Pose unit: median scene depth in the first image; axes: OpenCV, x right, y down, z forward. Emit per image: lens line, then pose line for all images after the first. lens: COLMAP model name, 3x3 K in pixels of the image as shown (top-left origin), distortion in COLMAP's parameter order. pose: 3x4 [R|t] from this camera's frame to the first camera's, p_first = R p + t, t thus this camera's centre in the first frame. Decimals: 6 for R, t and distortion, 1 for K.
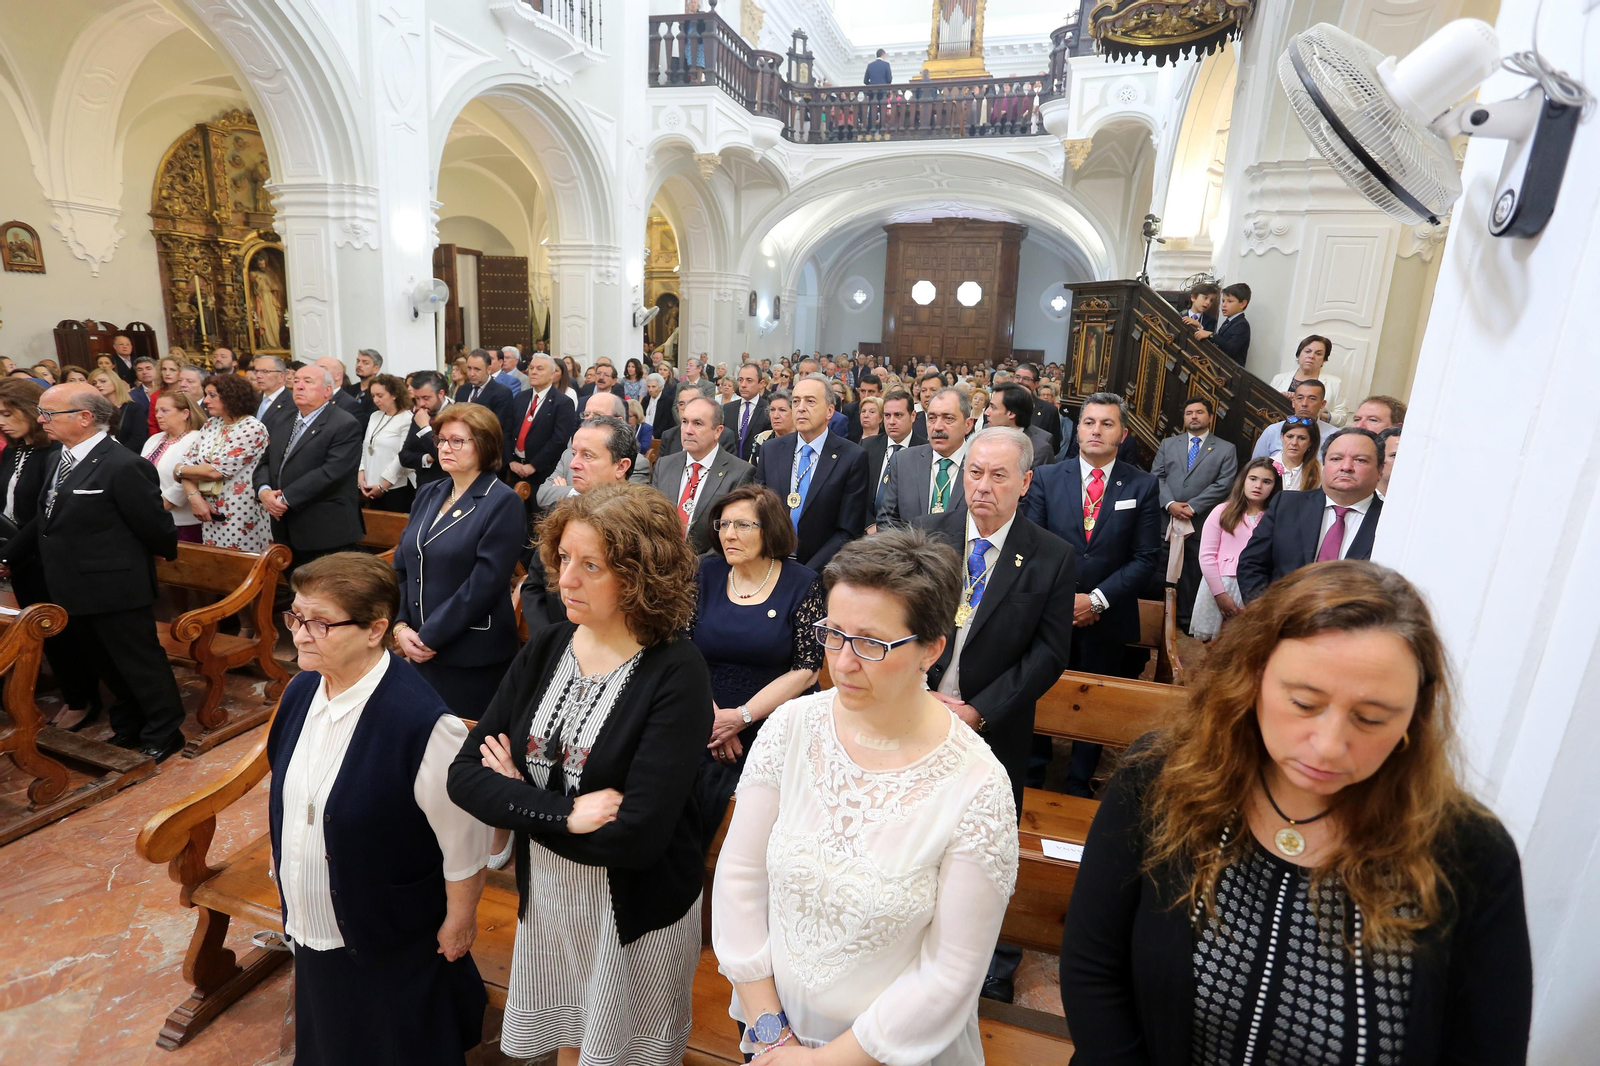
lens RADIAL K [[801.5, 0, 783.0], [0, 801.5, 523.2], [0, 0, 1]] dist [-0.036763, 0.008647]
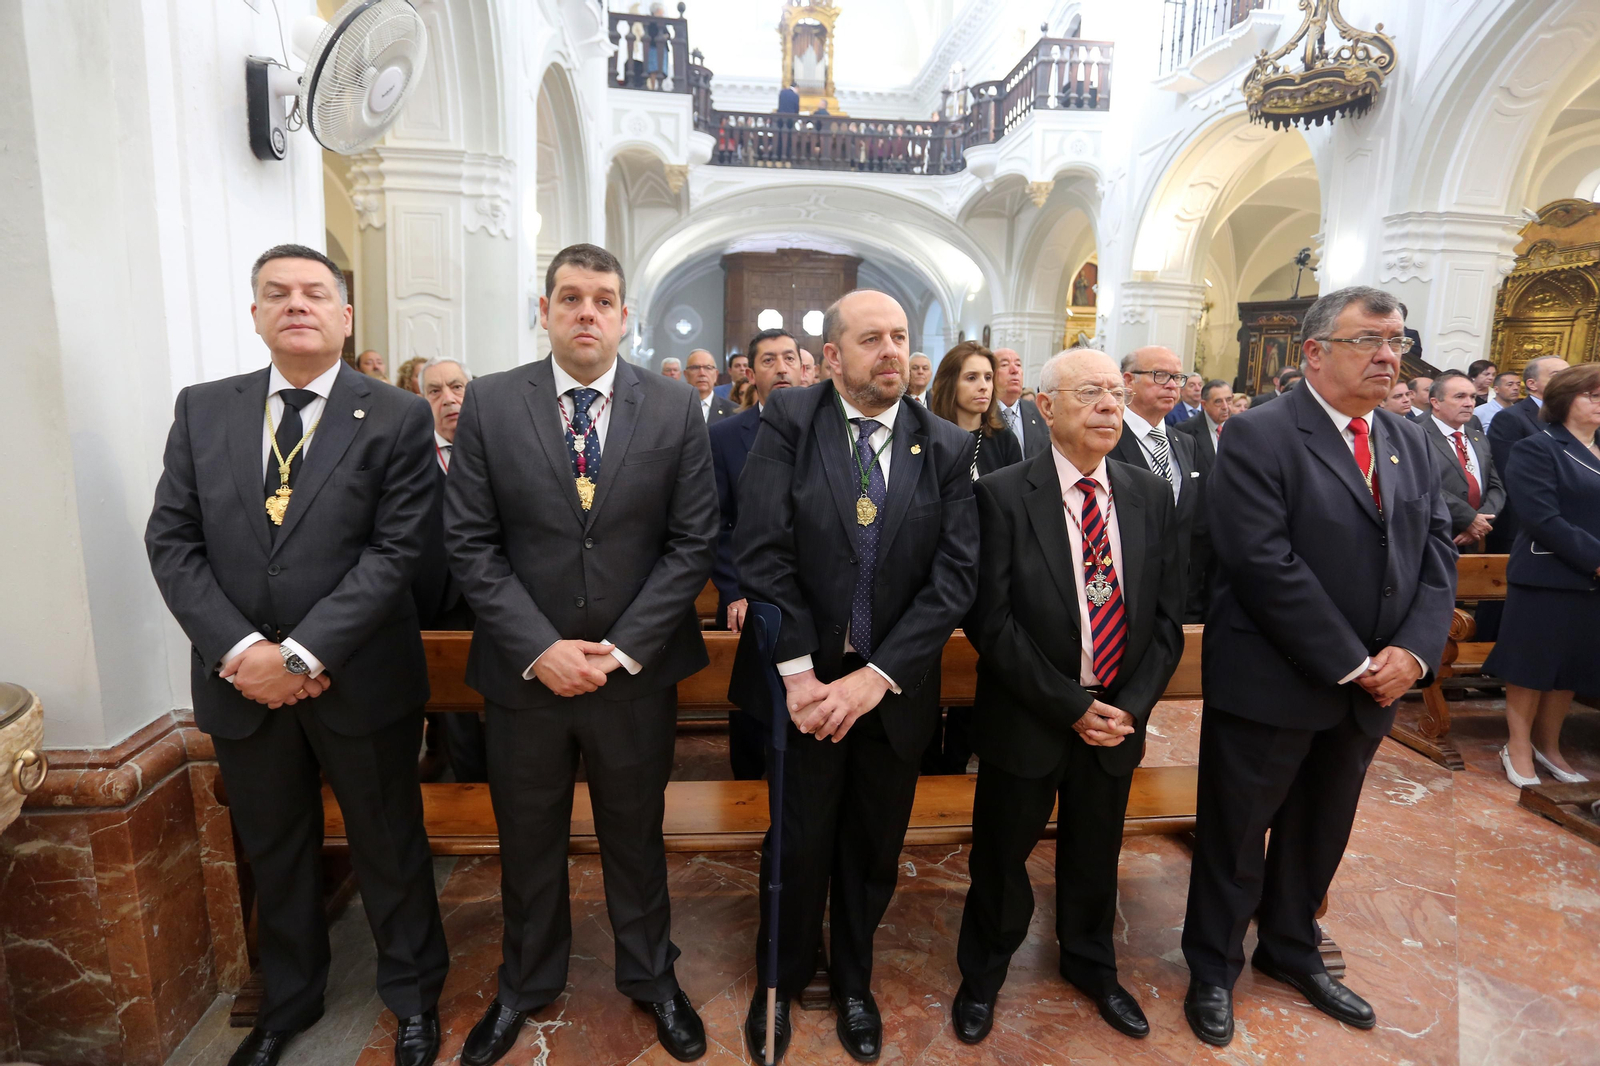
lens RADIAL K [[844.1, 0, 772.4], [0, 844.1, 533.0], [0, 0, 1]] dist [-0.058738, 0.021666]
pose [[0.909429, -0.088939, 0.406237, -0.399853], [0.108091, 0.993842, -0.024396, -0.002414], [-0.401565, 0.066098, 0.913442, 0.088284]]
